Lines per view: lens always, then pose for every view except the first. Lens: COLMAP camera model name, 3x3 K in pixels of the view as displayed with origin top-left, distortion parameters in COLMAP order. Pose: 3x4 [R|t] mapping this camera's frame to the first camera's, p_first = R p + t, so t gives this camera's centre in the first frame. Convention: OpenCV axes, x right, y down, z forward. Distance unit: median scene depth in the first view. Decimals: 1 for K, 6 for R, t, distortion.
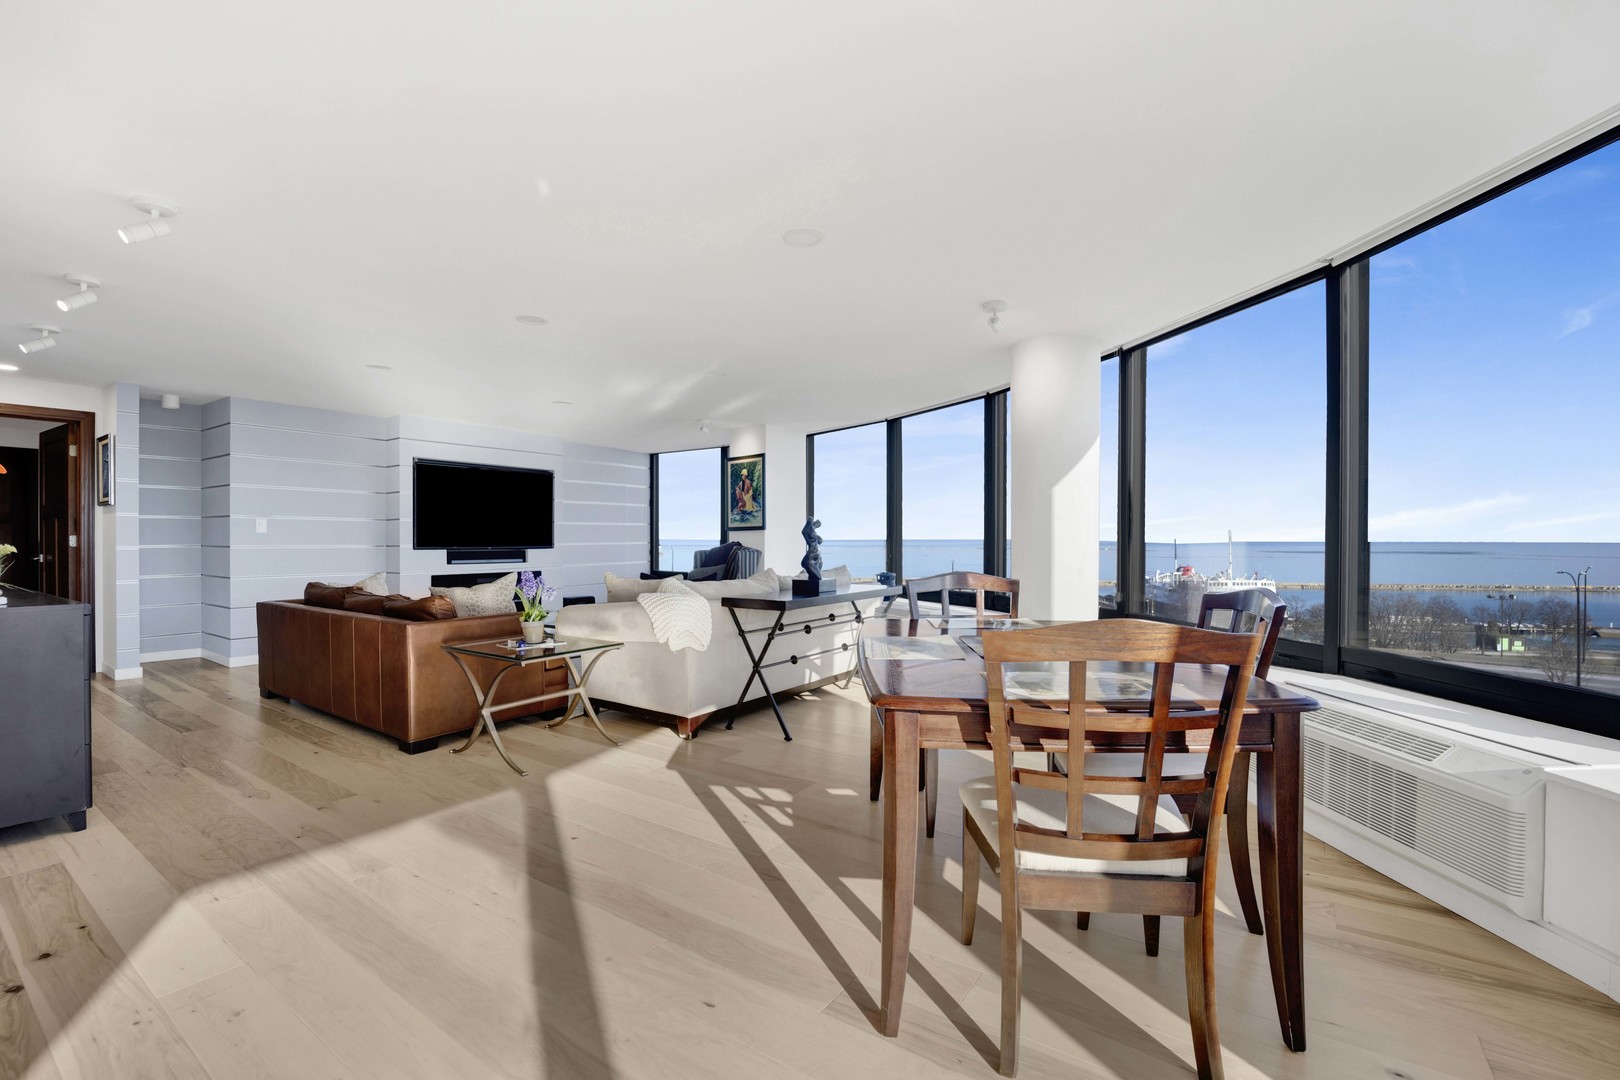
lens RADIAL K [[685.6, 0, 811.5], [0, 685.6, 547.2], [0, 0, 1]] dist [-0.022845, 0.000006]
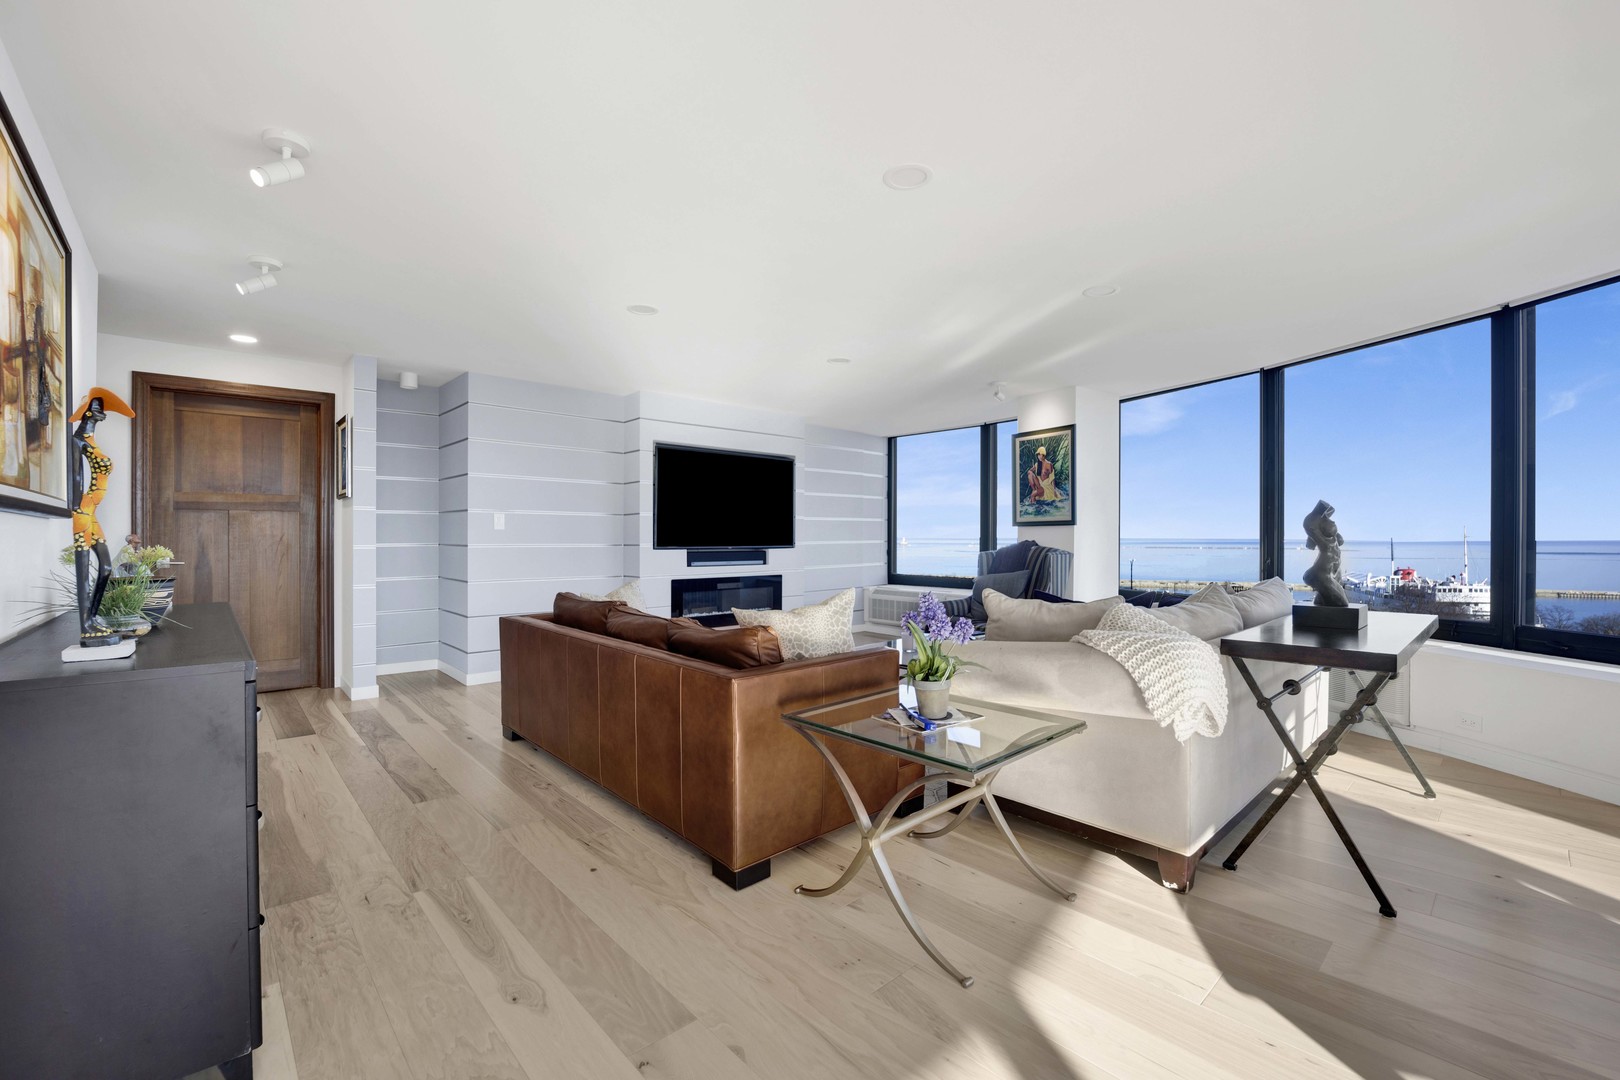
lens RADIAL K [[687.4, 0, 805.3], [0, 687.4, 541.9], [0, 0, 1]] dist [-0.016660, 0.000466]
pose [[0.970668, 0.002197, -0.240412, -0.247084], [-0.003286, 0.999986, -0.004132, -0.003785], [0.240399, 0.004800, 0.970662, 0.269001]]
